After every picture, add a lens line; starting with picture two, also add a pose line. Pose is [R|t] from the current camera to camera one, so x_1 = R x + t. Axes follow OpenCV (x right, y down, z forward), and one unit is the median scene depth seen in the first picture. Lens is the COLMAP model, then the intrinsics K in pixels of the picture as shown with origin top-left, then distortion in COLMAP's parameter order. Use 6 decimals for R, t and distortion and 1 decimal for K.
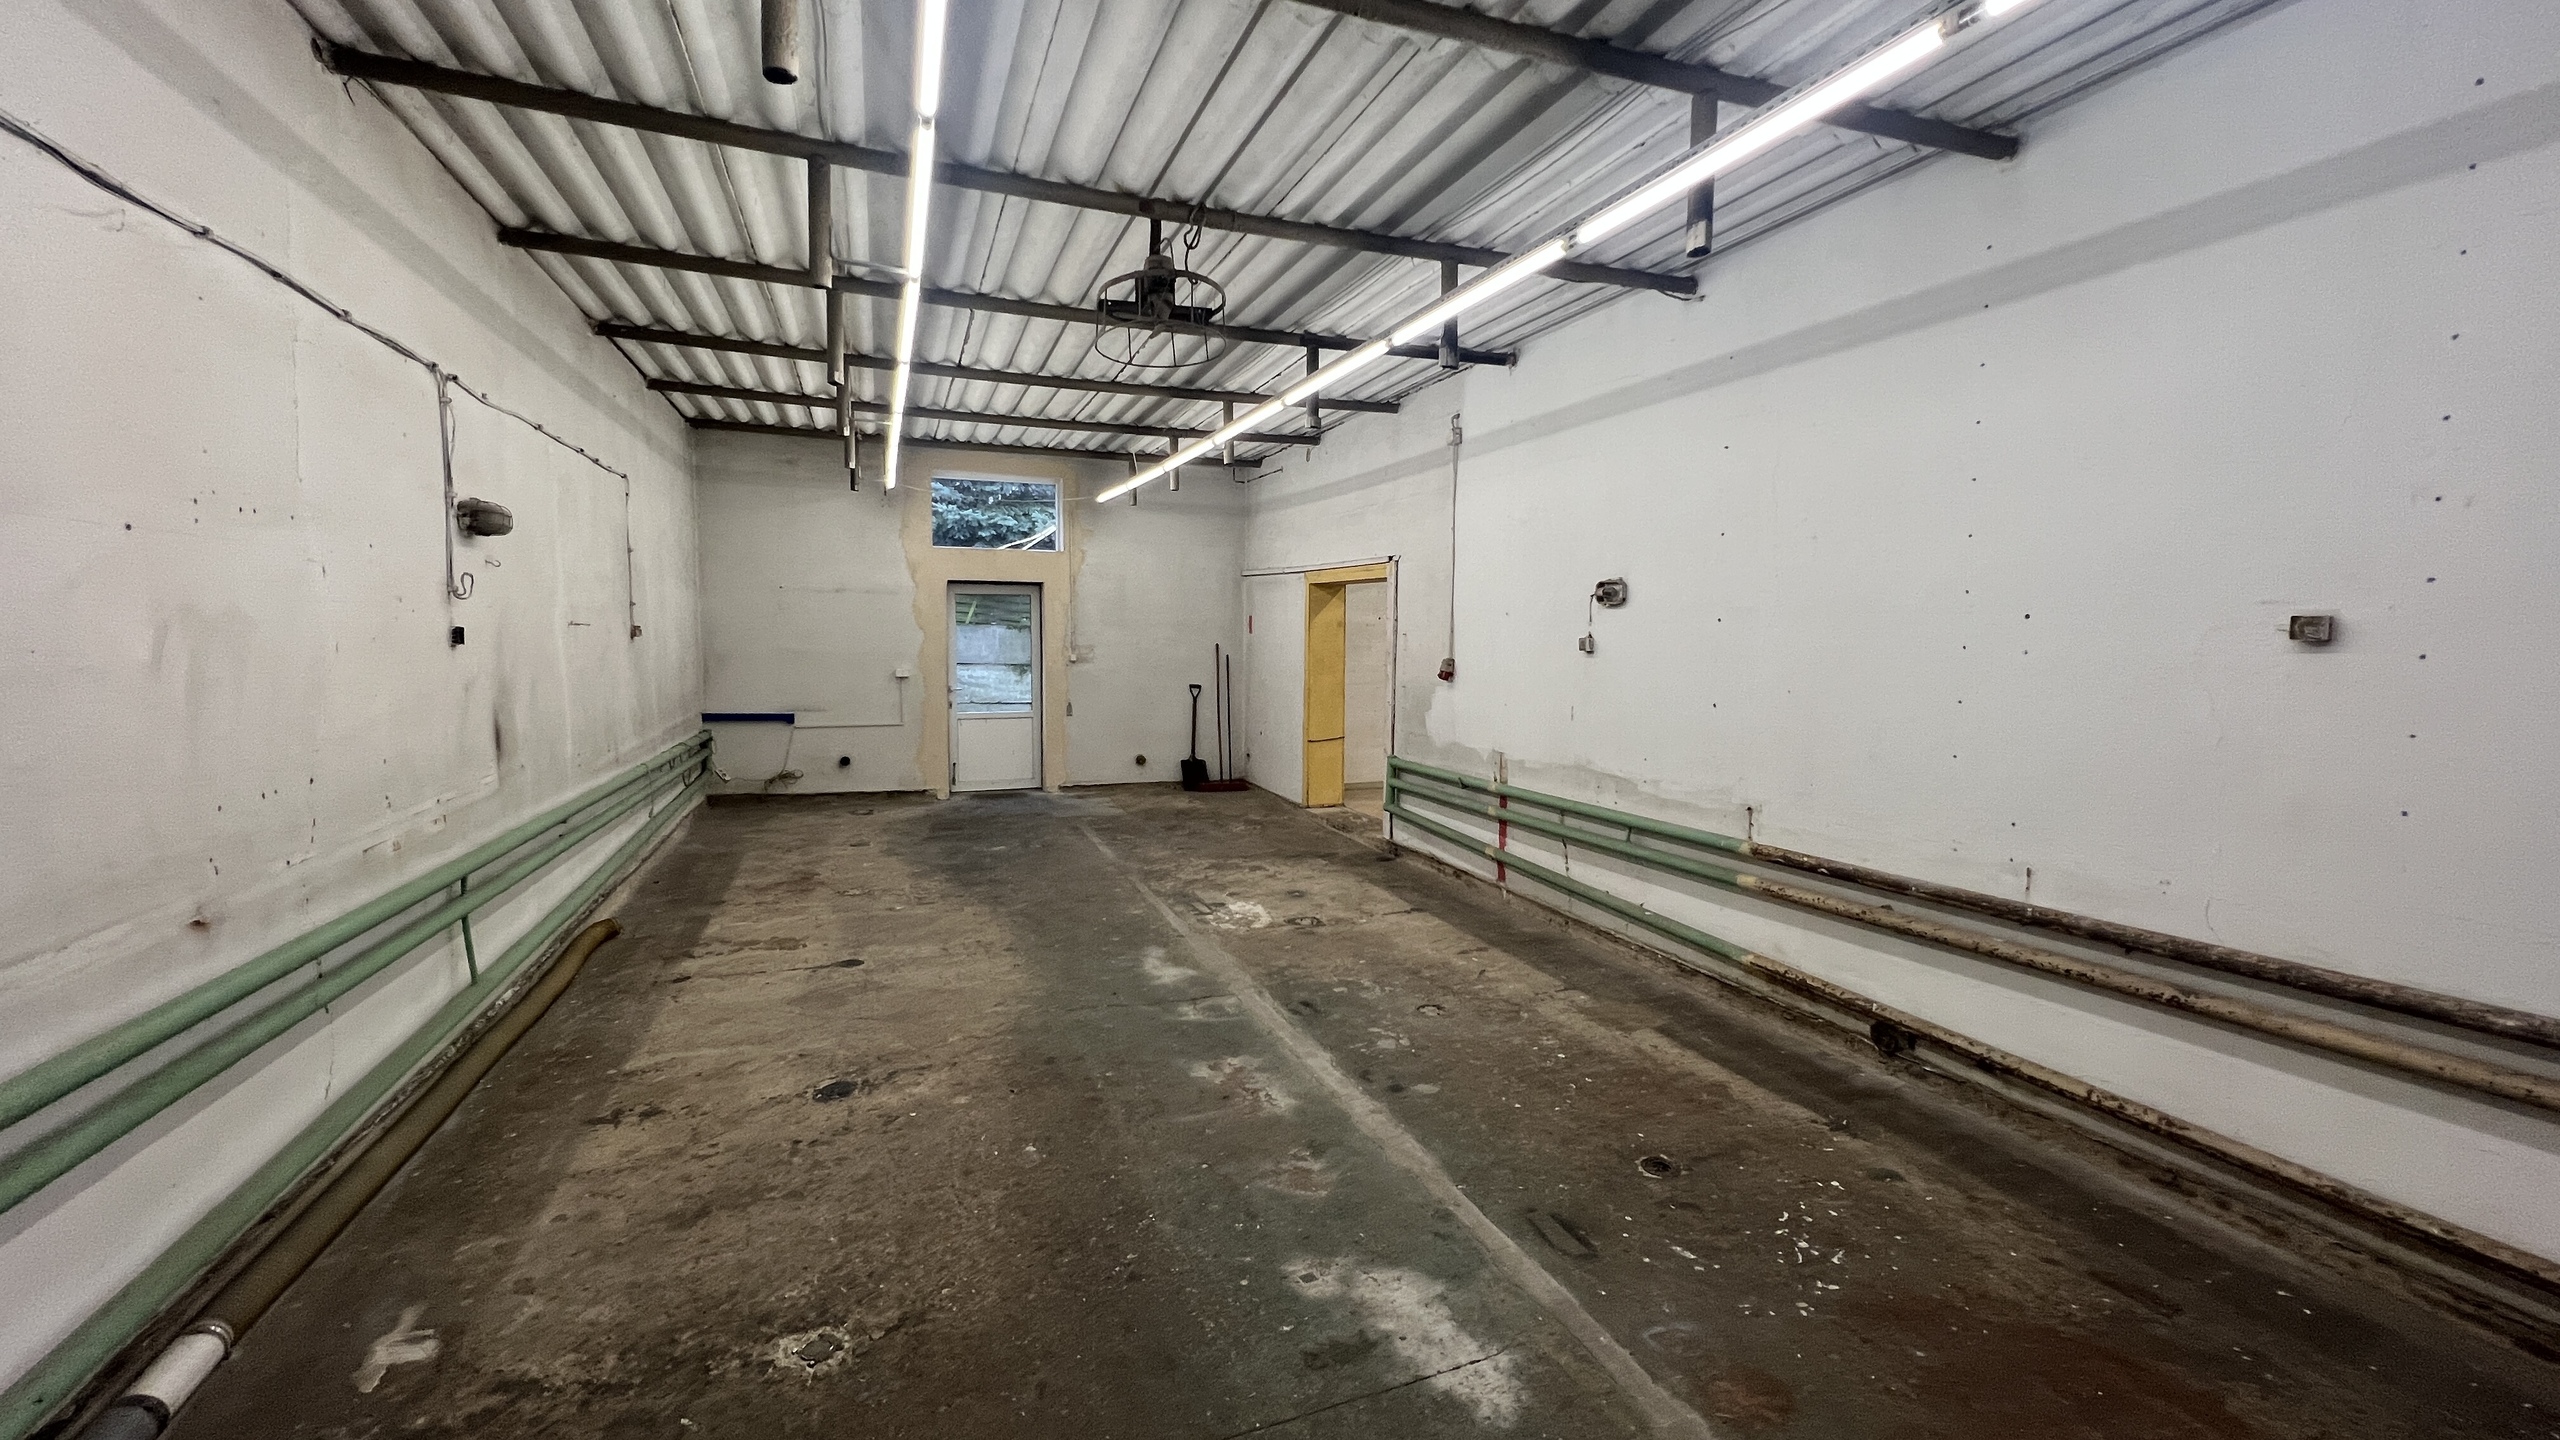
lens RADIAL K [[1019.9, 0, 1274.7], [0, 1019.9, 713.1], [0, 0, 1]] dist [-0.002203, 0.000658]
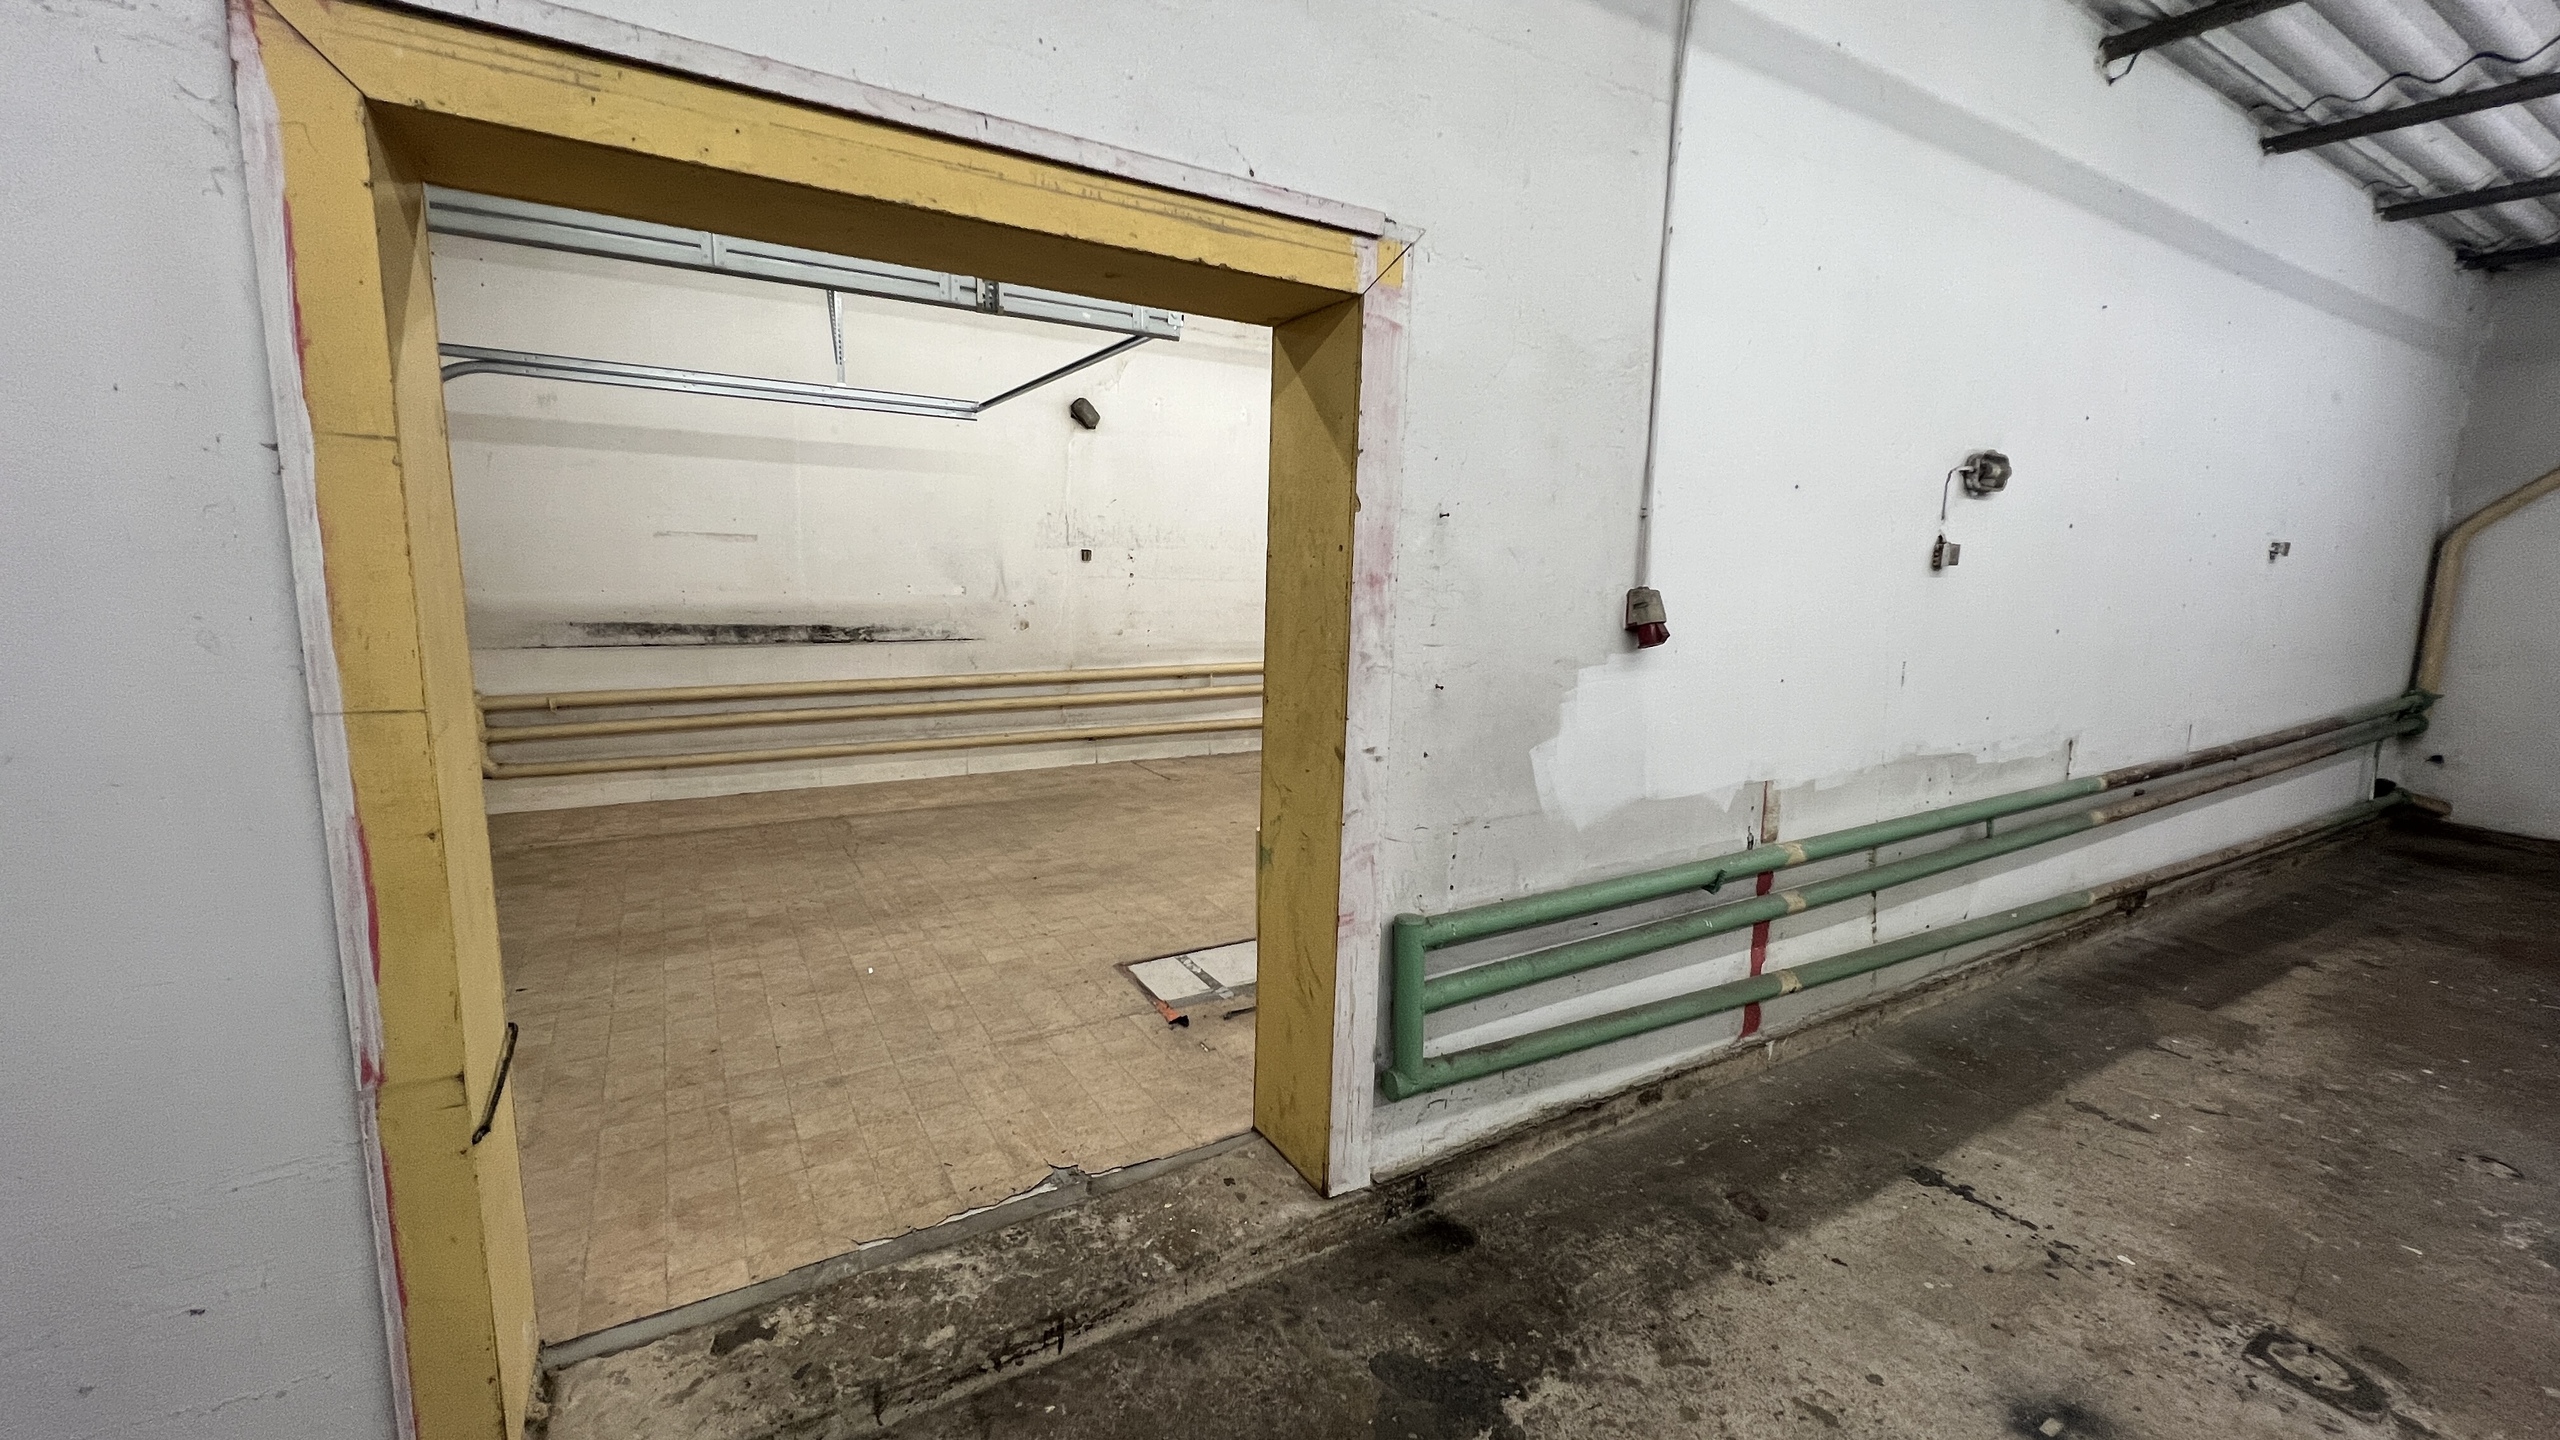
lens RADIAL K [[1019.9, 0, 1274.7], [0, 1019.9, 713.1], [0, 0, 1]] dist [-0.002203, 0.000658]
pose [[-0.170189, -0.160546, 0.972245, -0.272258], [0.055550, 0.983507, 0.172130, -0.120915], [-0.983844, 0.083303, -0.158463, 1.790485]]
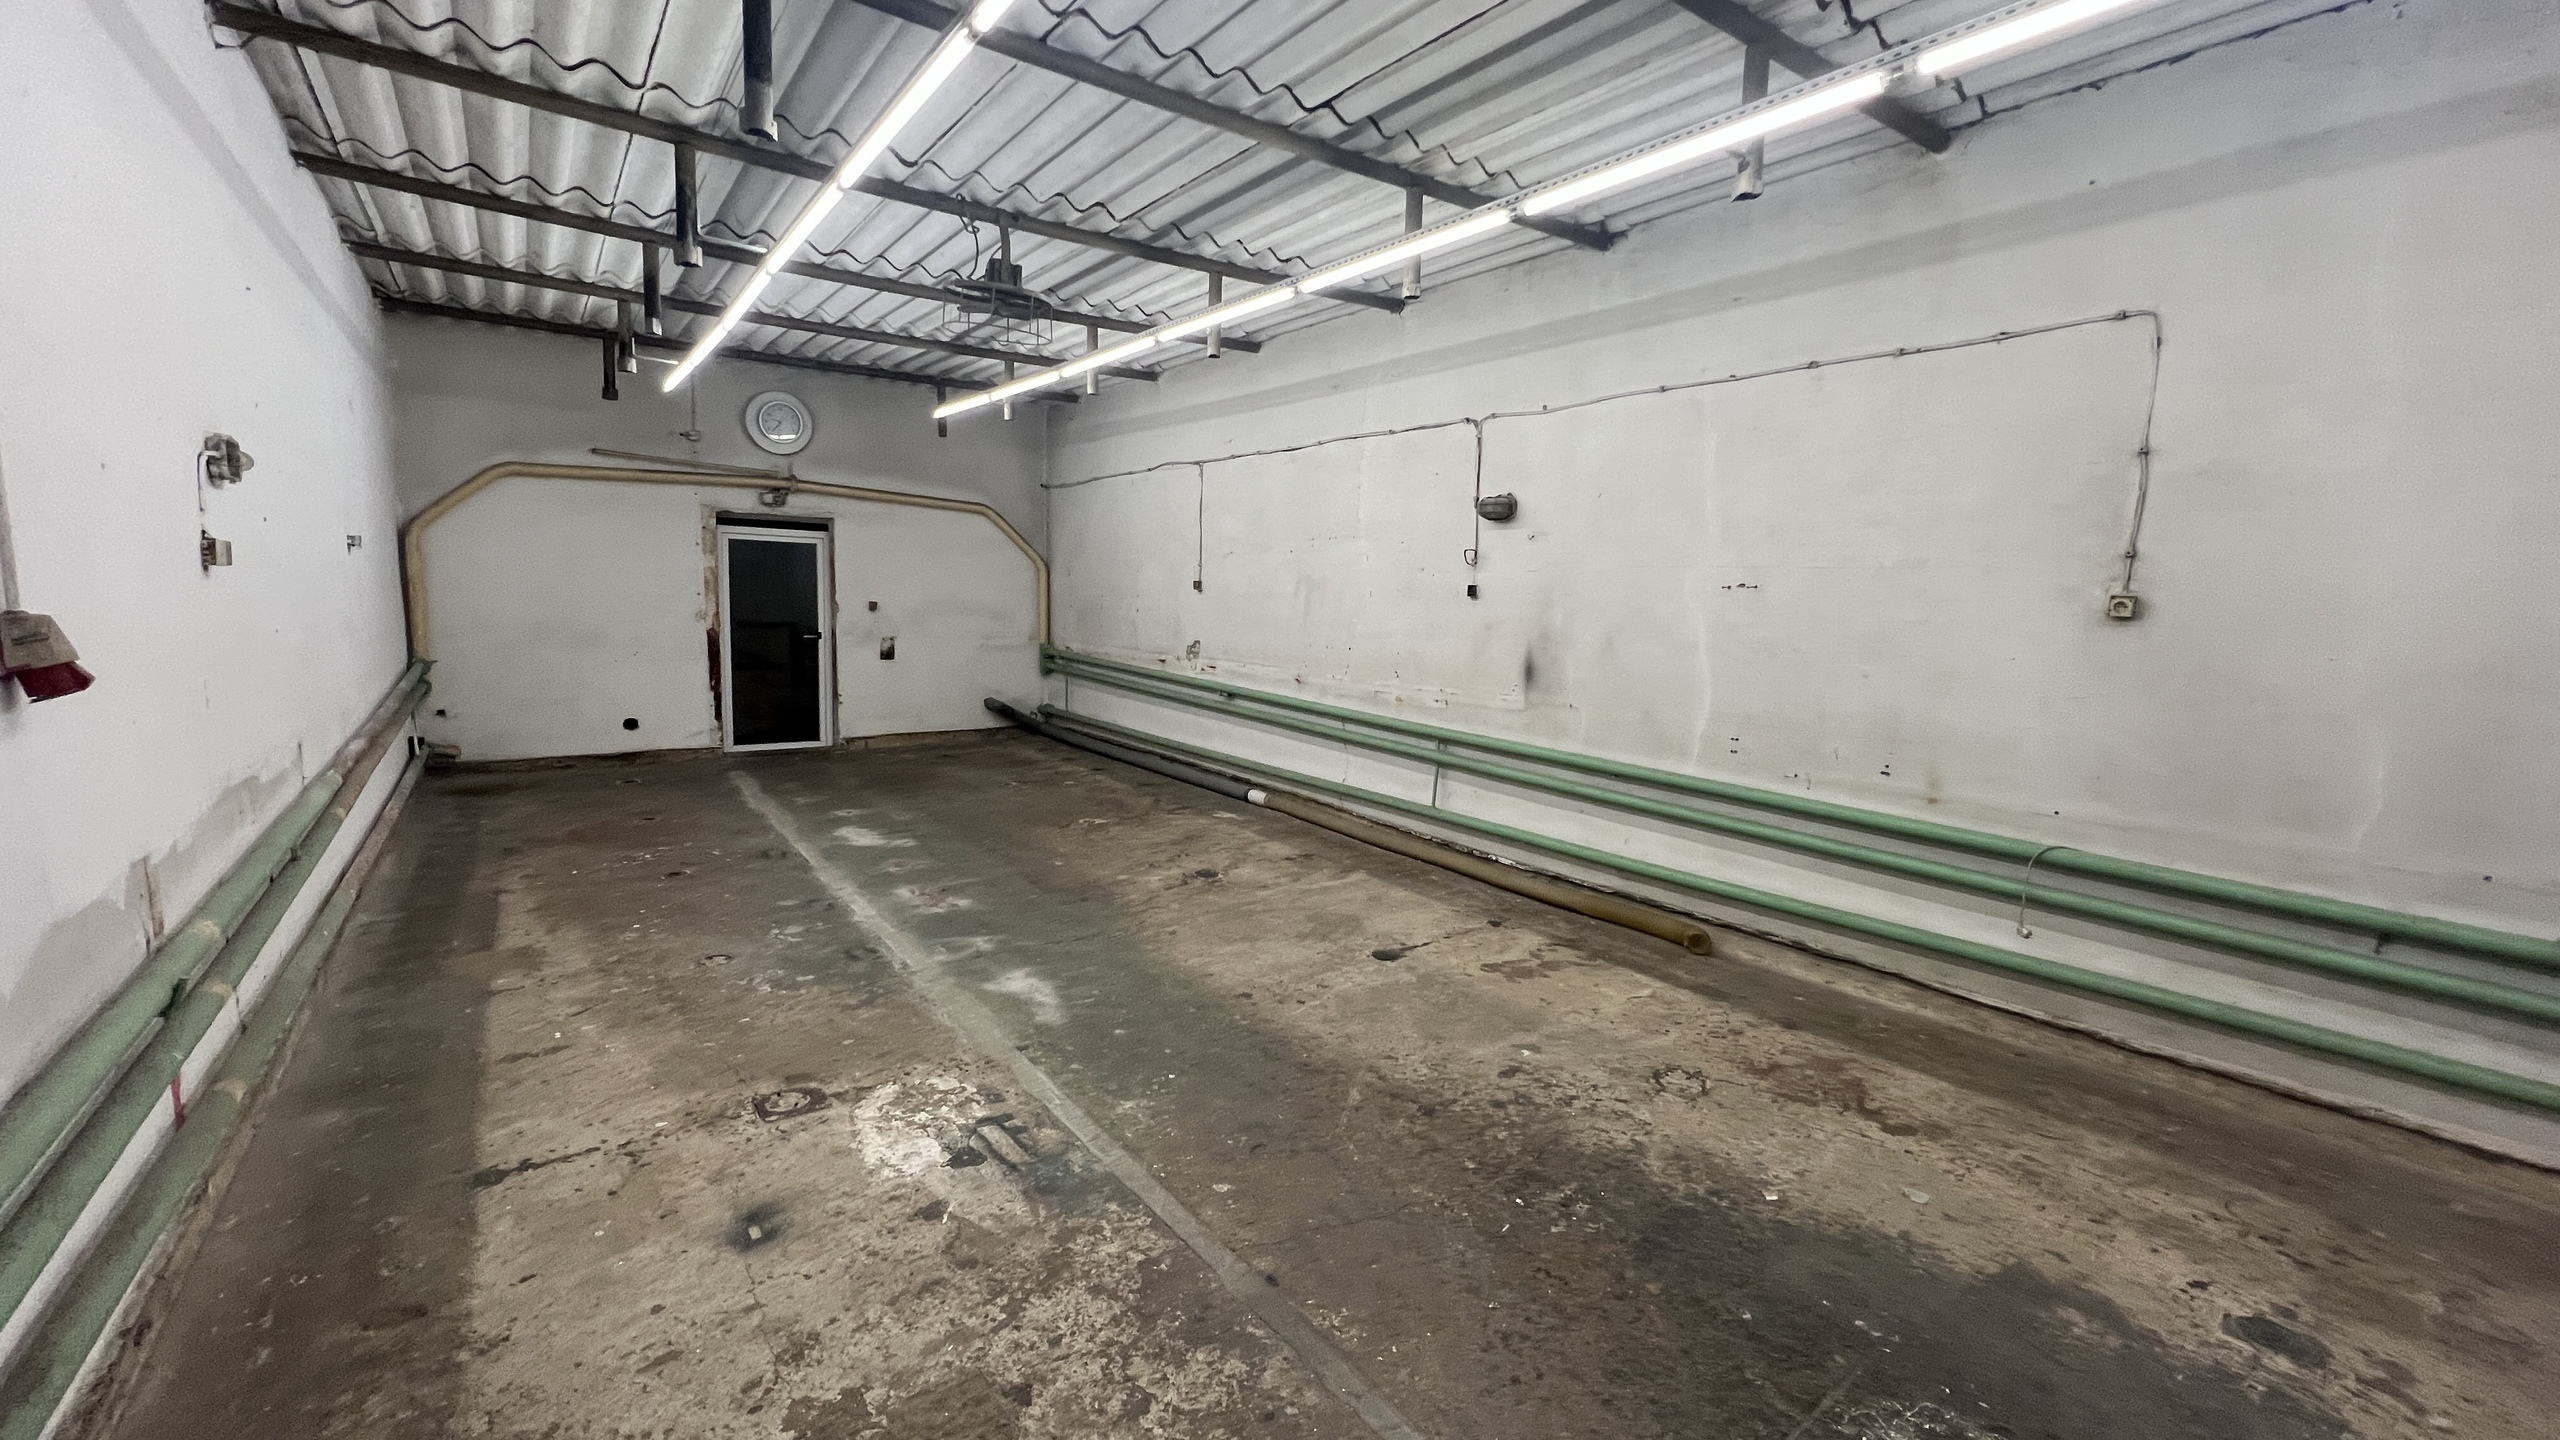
lens RADIAL K [[1019.9, 0, 1274.7], [0, 1019.9, 713.1], [0, 0, 1]] dist [-0.002203, 0.000658]
pose [[-0.963655, -0.006250, -0.267077, -0.090678], [-0.060075, 0.979191, 0.193847, -0.144075], [0.260308, 0.202847, -0.943977, 1.973728]]
